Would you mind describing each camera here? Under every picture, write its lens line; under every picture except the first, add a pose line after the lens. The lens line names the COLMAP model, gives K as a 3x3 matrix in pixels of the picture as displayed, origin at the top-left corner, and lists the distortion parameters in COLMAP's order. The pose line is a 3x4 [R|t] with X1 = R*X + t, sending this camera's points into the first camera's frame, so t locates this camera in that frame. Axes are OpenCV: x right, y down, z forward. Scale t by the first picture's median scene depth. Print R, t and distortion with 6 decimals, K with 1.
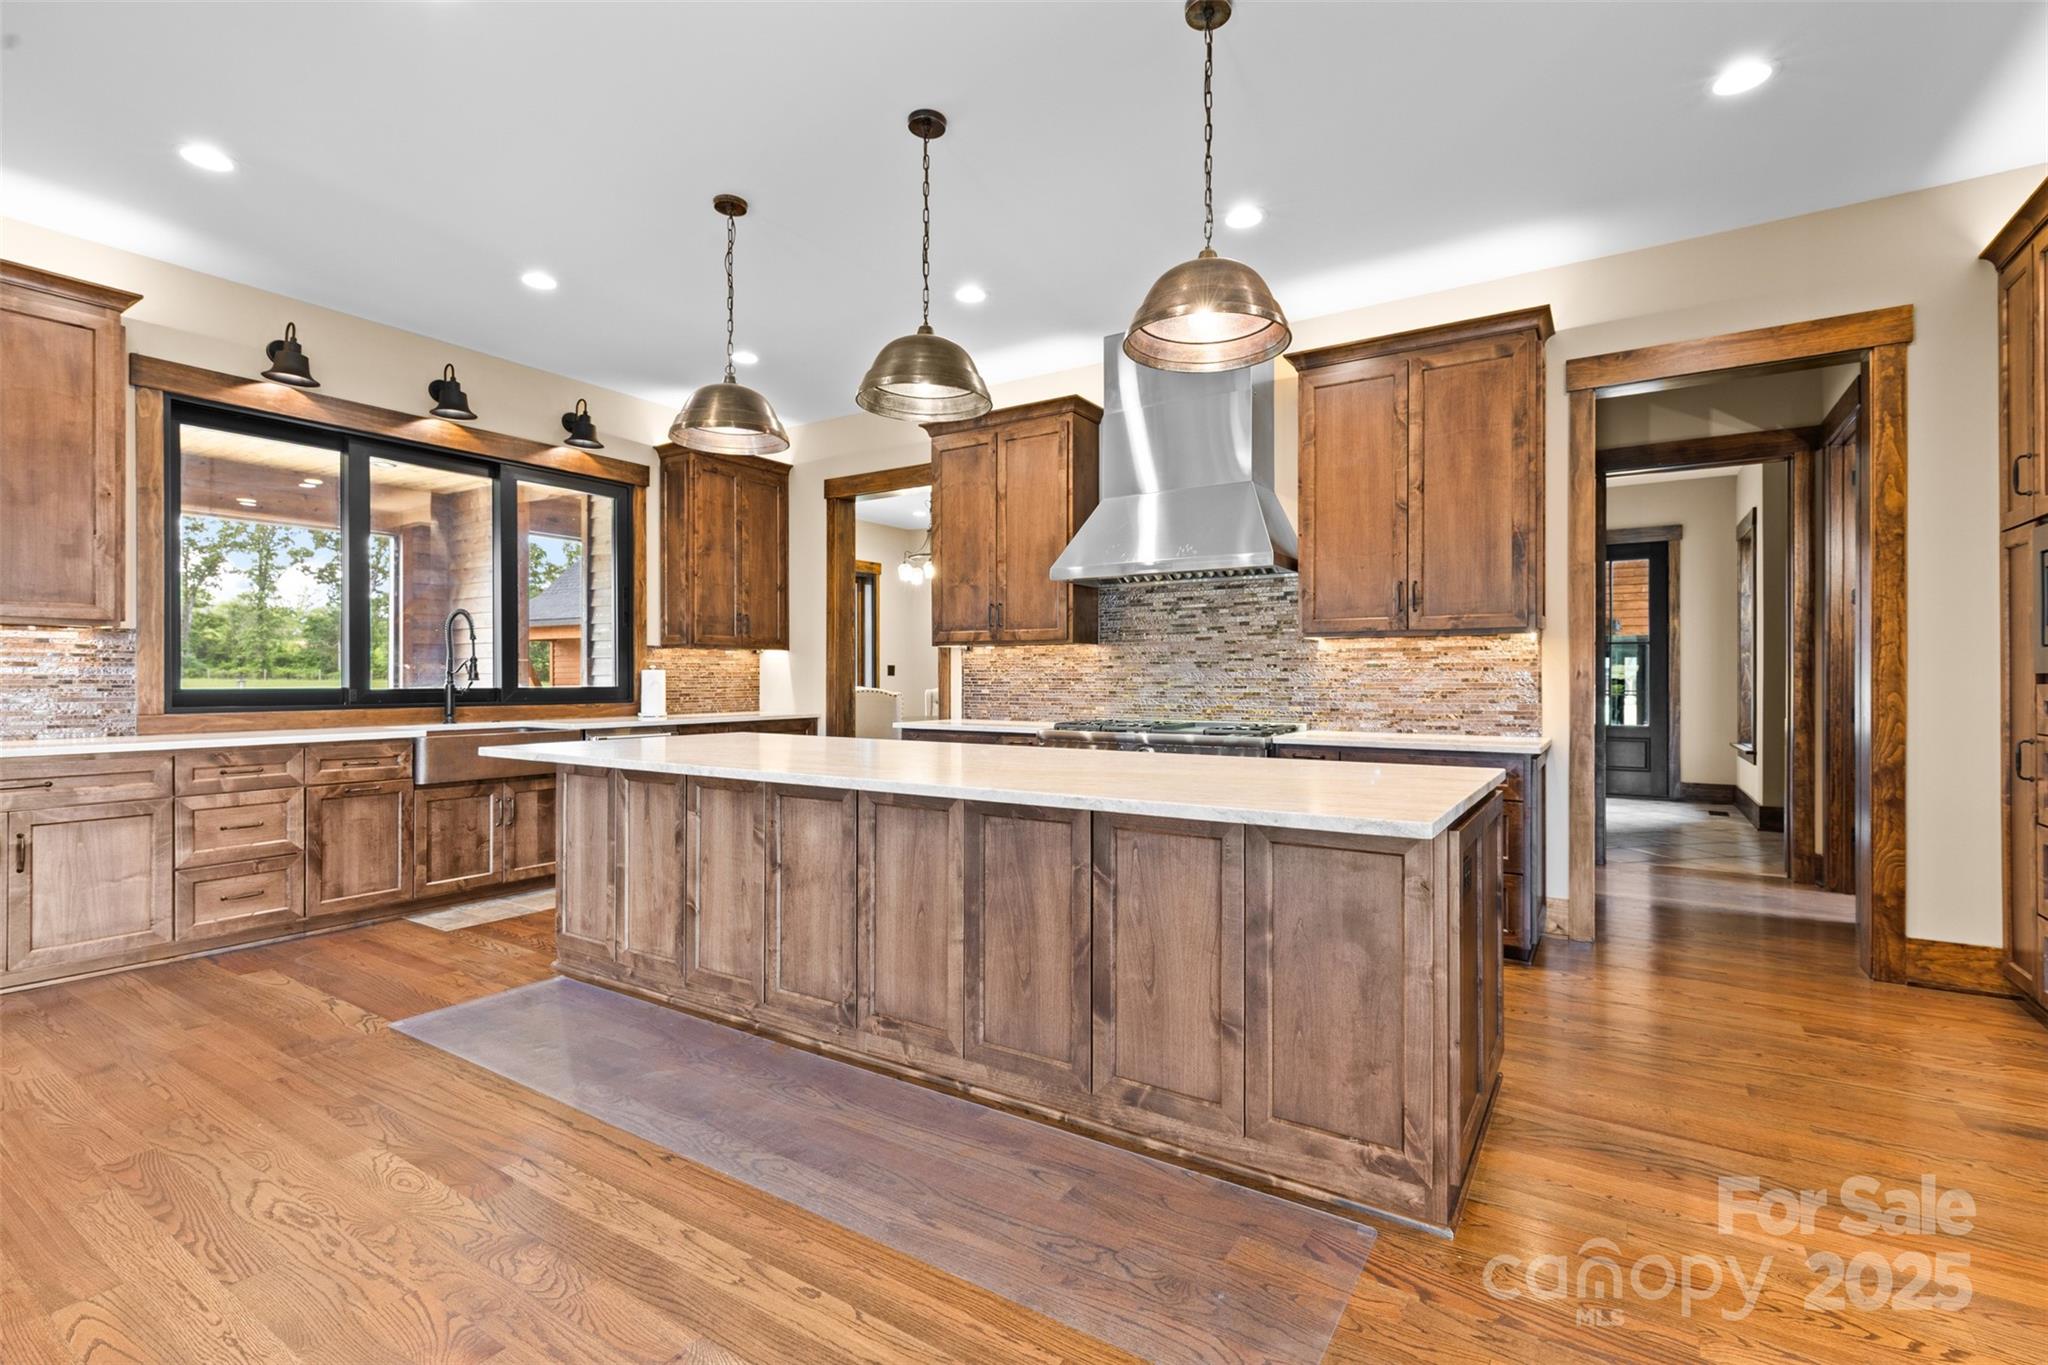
lens RADIAL K [[919.3, 0, 1015.7], [0, 919.3, 680.4], [0, 0, 1]] dist [0.009366, -0.002934]
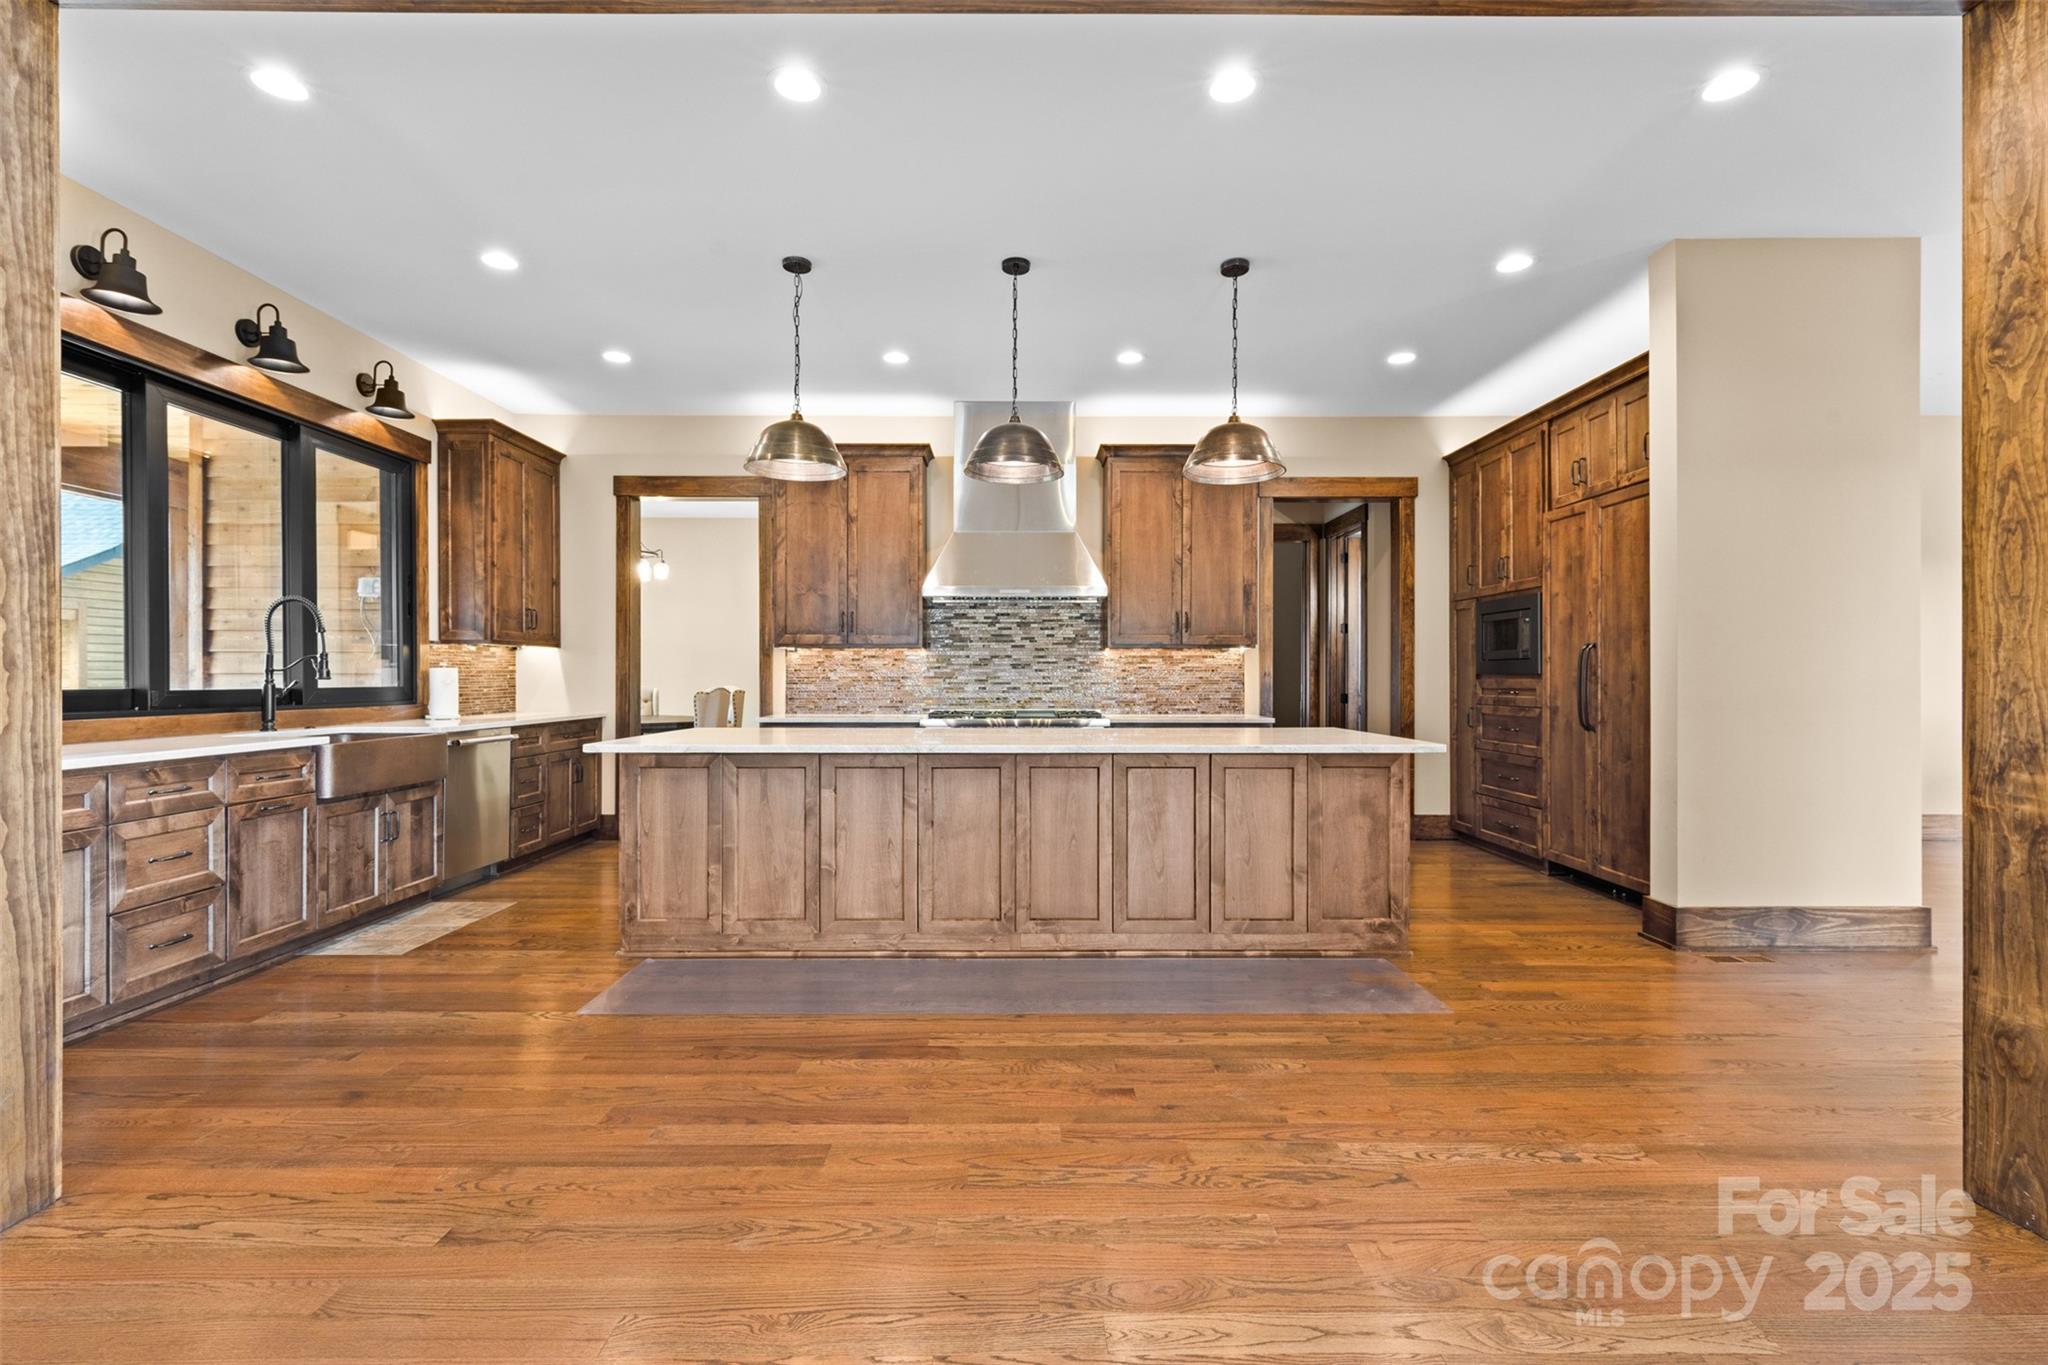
lens RADIAL K [[919.3, 0, 1010.2], [0, 919.3, 677.0], [0, 0, 1]] dist [0.009366, -0.002934]
pose [[0.836875, -0.000187, 0.547394, -0.624632], [0.001492, 0.999997, -0.001940, 0.000447], [-0.547392, 0.002440, 0.836873, -0.093522]]
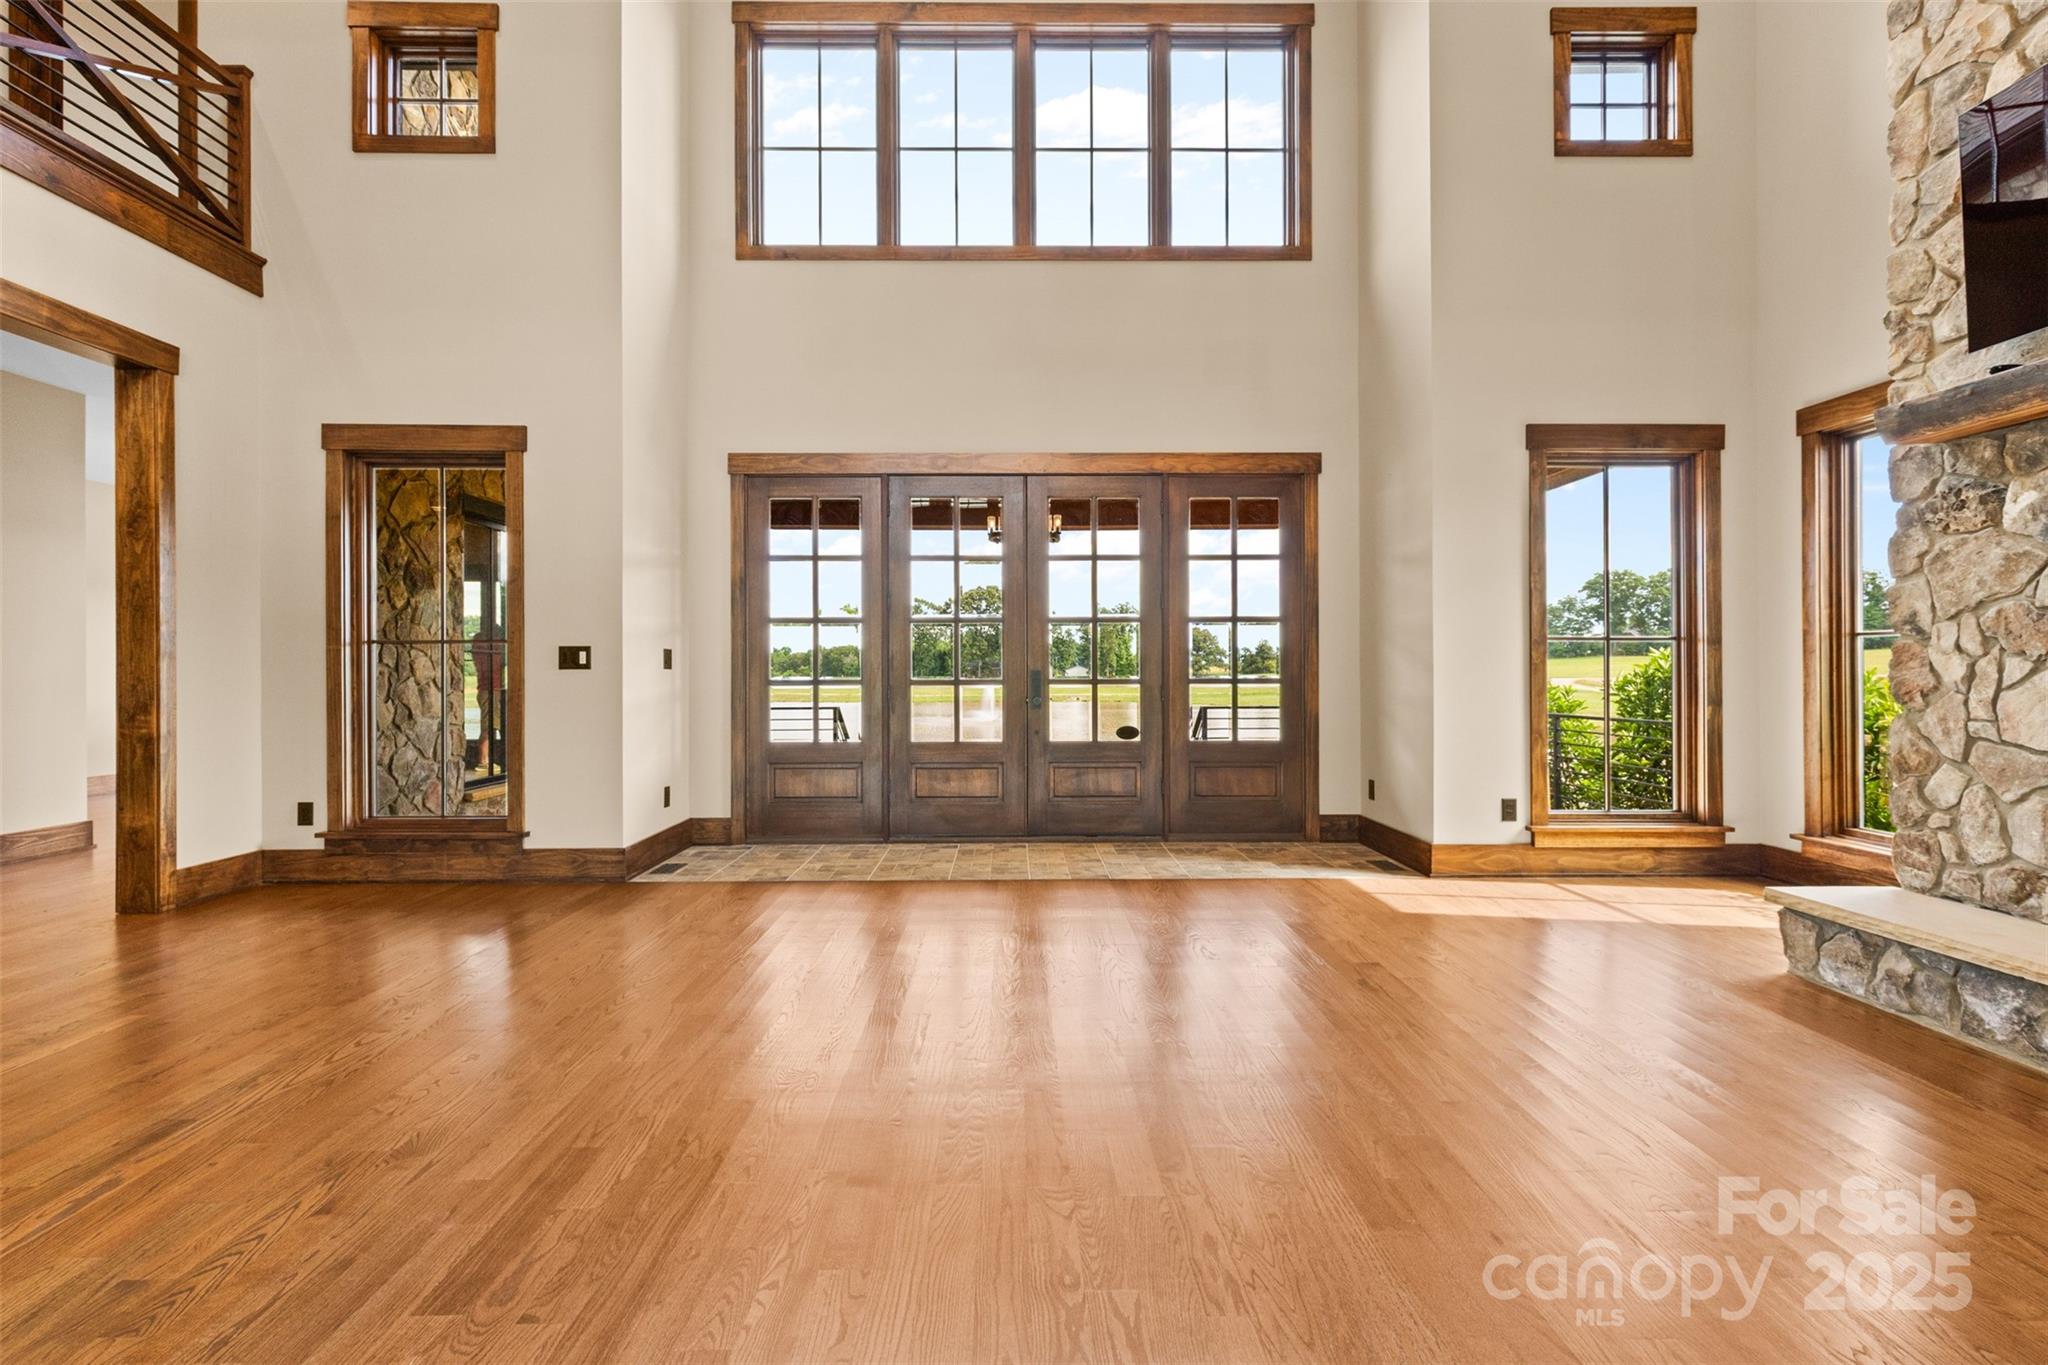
lens RADIAL K [[919.3, 0, 1015.3], [0, 919.3, 676.3], [0, 0, 1]] dist [0.009366, -0.002934]
pose [[-0.554318, 0.000097, 0.832305, -1.397628], [0.002746, 0.999995, 0.001712, 0.003669], [-0.832300, 0.003234, -0.554316, -0.231383]]
